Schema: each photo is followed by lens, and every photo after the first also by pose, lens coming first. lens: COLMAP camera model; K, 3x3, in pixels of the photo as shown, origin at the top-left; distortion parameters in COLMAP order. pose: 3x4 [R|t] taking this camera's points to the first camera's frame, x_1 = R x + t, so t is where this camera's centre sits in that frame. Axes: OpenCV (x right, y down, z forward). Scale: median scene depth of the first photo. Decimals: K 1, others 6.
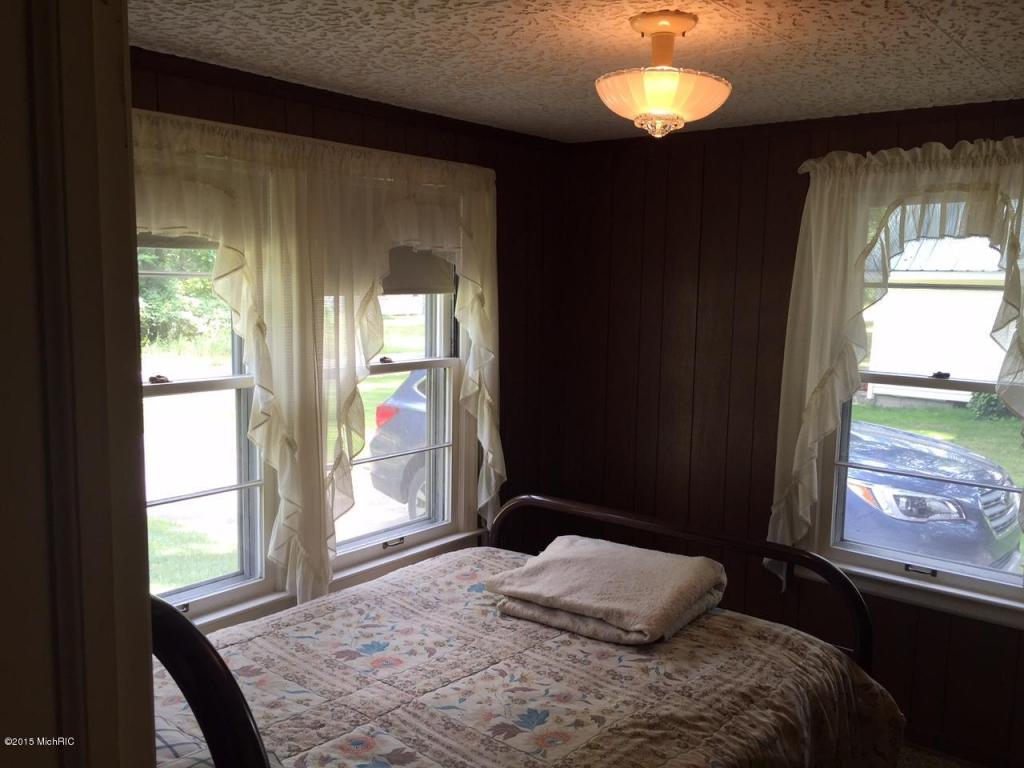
lens RADIAL K [[892.7, 0, 514.4], [0, 892.7, 381.9], [0, 0, 1]] dist [0.093757, -0.140068]
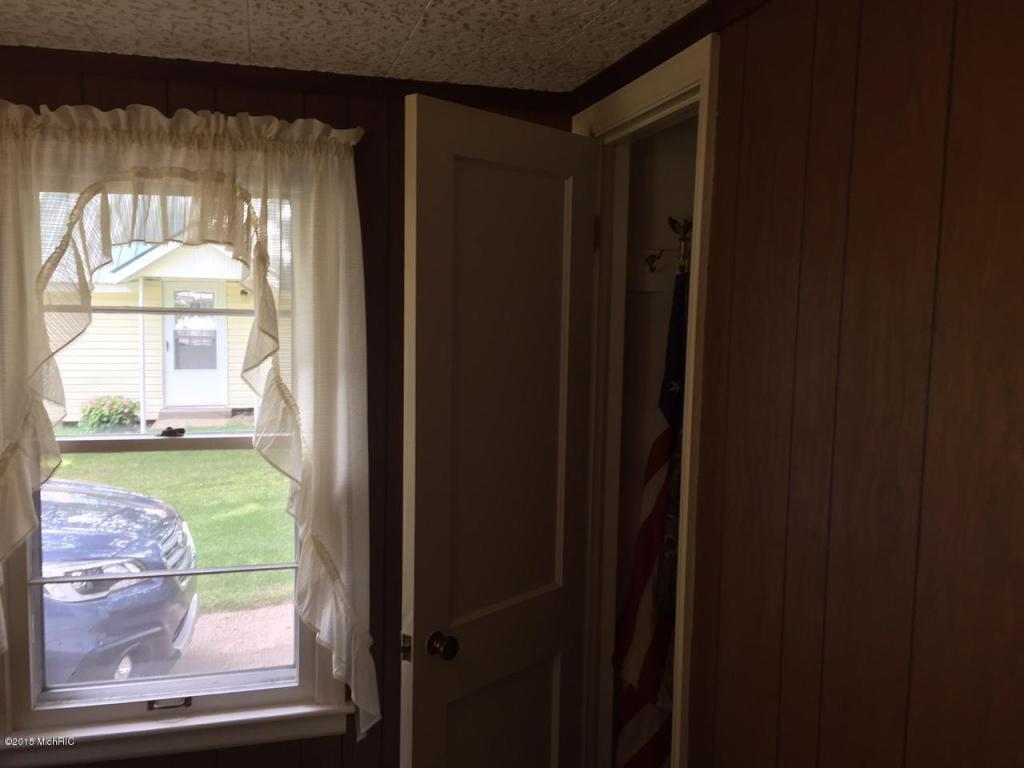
lens RADIAL K [[892.7, 0, 514.4], [0, 892.7, 381.9], [0, 0, 1]] dist [0.093757, -0.140068]
pose [[0.583965, -0.081191, 0.807708, 0.050296], [0.088516, 0.995422, 0.036063, -0.052183], [-0.806938, 0.050436, 0.588478, 0.365219]]
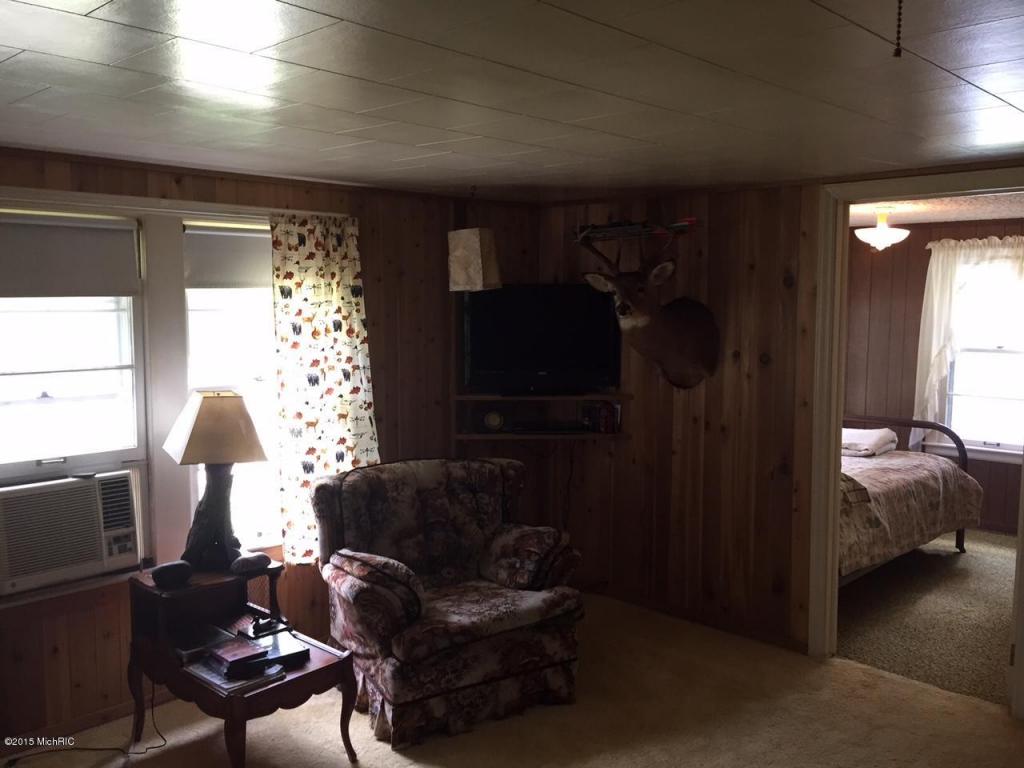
lens RADIAL K [[892.7, 0, 514.4], [0, 892.7, 381.9], [0, 0, 1]] dist [0.093757, -0.140068]
pose [[0.996540, -0.008129, -0.082718, -0.477387], [0.006112, 0.999678, -0.024615, 0.121592], [0.082891, 0.024024, 0.996269, -1.188026]]
